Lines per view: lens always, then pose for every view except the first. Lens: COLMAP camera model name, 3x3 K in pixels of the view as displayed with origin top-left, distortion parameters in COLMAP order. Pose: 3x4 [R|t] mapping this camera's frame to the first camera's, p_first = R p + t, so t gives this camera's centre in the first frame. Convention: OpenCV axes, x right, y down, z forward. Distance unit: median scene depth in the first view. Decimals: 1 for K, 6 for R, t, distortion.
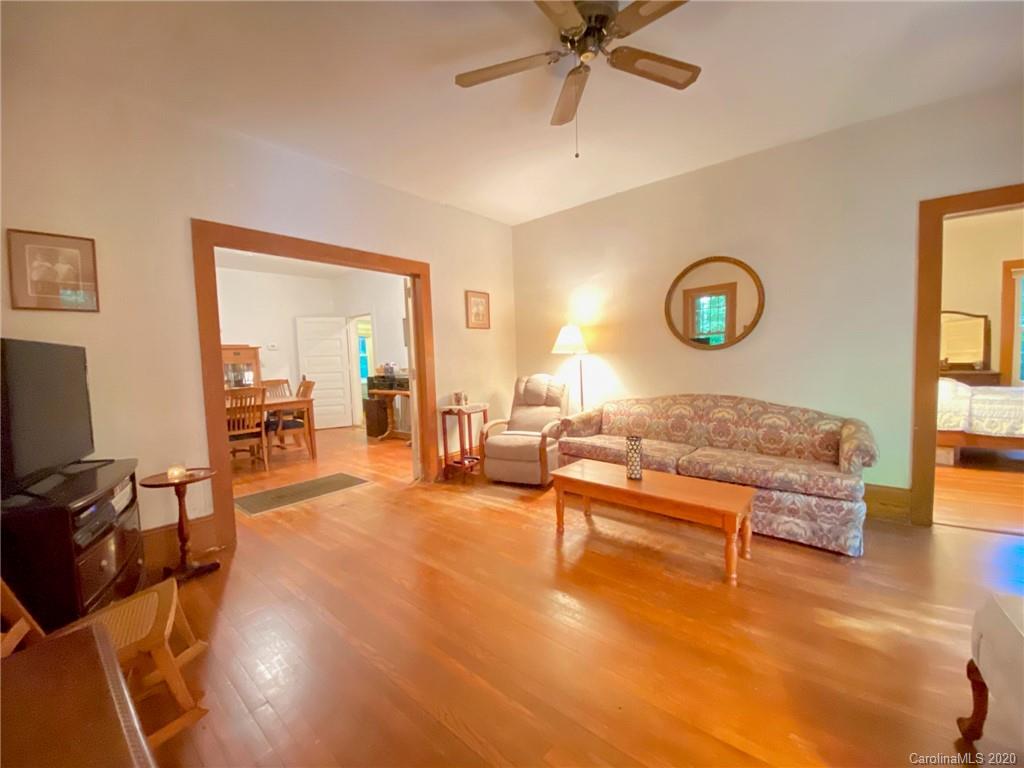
lens RADIAL K [[415.6, 0, 508.3], [0, 415.6, 386.3], [0, 0, 1]] dist [0.031851, -0.025397]
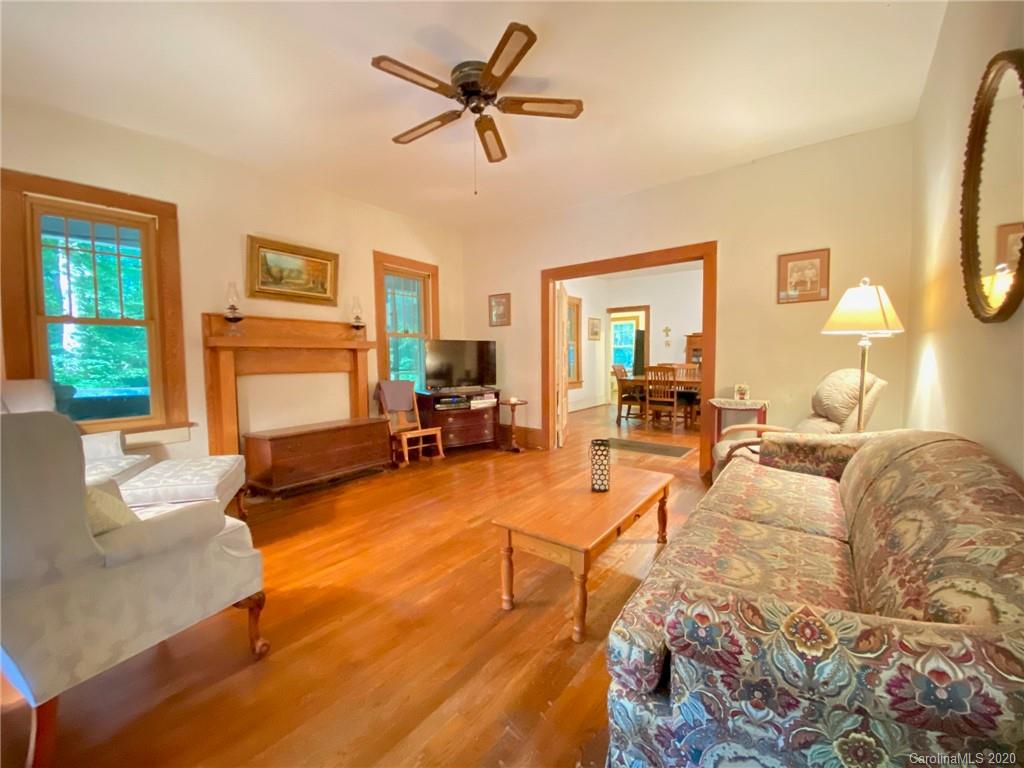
lens RADIAL K [[415.6, 0, 508.3], [0, 415.6, 386.3], [0, 0, 1]] dist [0.031851, -0.025397]
pose [[0.028336, 0.098448, -0.994739, 0.910425], [-0.060065, 0.993508, 0.096615, -0.044316], [0.997792, 0.057012, 0.034066, 0.641224]]
